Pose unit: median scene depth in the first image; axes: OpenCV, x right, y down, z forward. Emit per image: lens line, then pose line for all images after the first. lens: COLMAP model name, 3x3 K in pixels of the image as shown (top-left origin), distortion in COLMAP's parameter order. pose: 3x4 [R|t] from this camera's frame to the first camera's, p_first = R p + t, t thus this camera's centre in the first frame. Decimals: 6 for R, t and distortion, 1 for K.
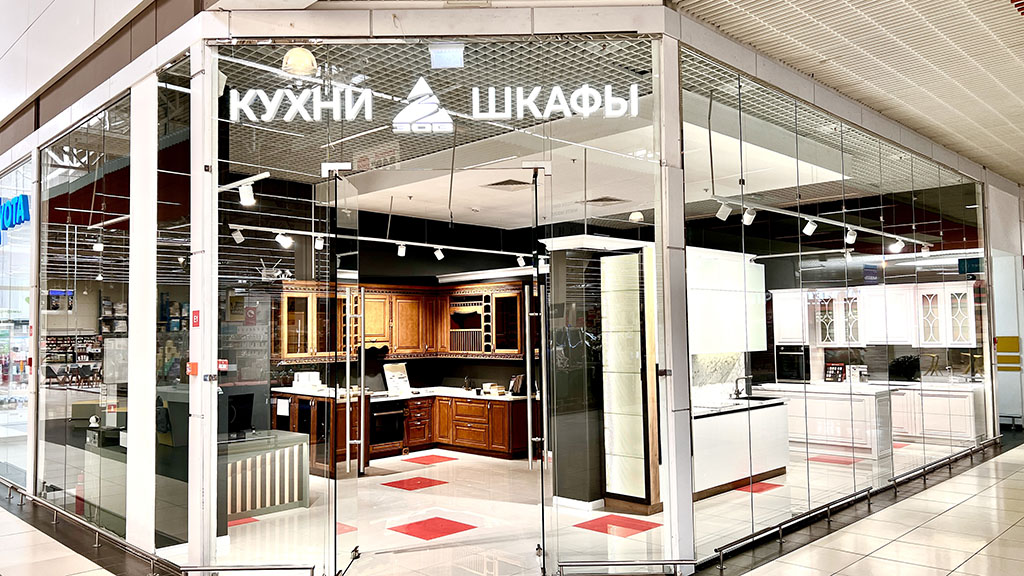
lens RADIAL K [[756.0, 0, 513.5], [0, 756.0, 291.2], [0, 0, 1]] dist [0.047025, -0.032157]
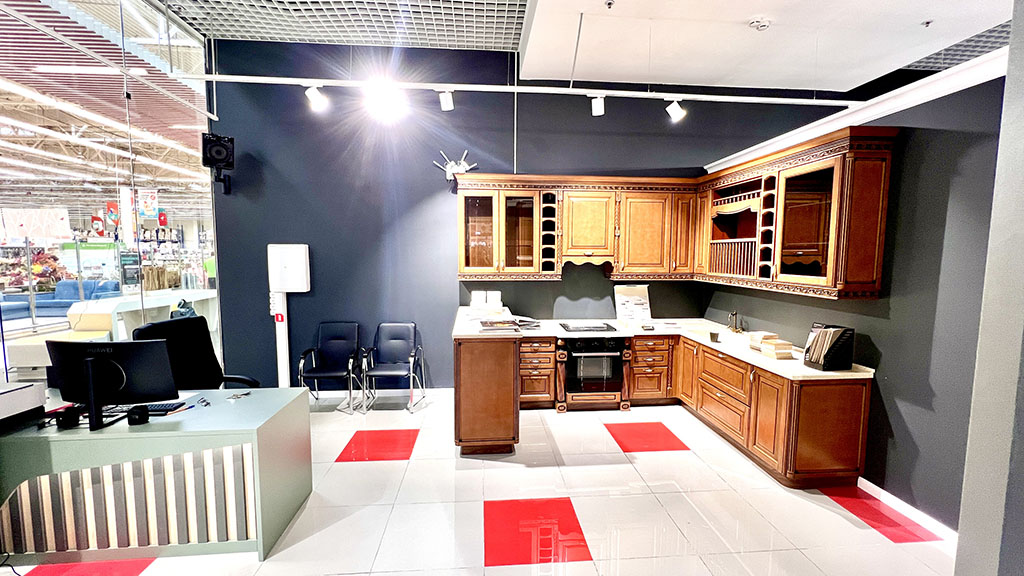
lens RADIAL K [[413.8, 0, 506.5], [0, 413.8, 290.0], [0, 0, 1]] dist [-0.006878, -0.000178]
pose [[0.752132, 0.076863, -0.654514, 0.024172], [0.020430, 0.989978, 0.139735, 0.041476], [0.658695, -0.118471, 0.743024, 0.635068]]
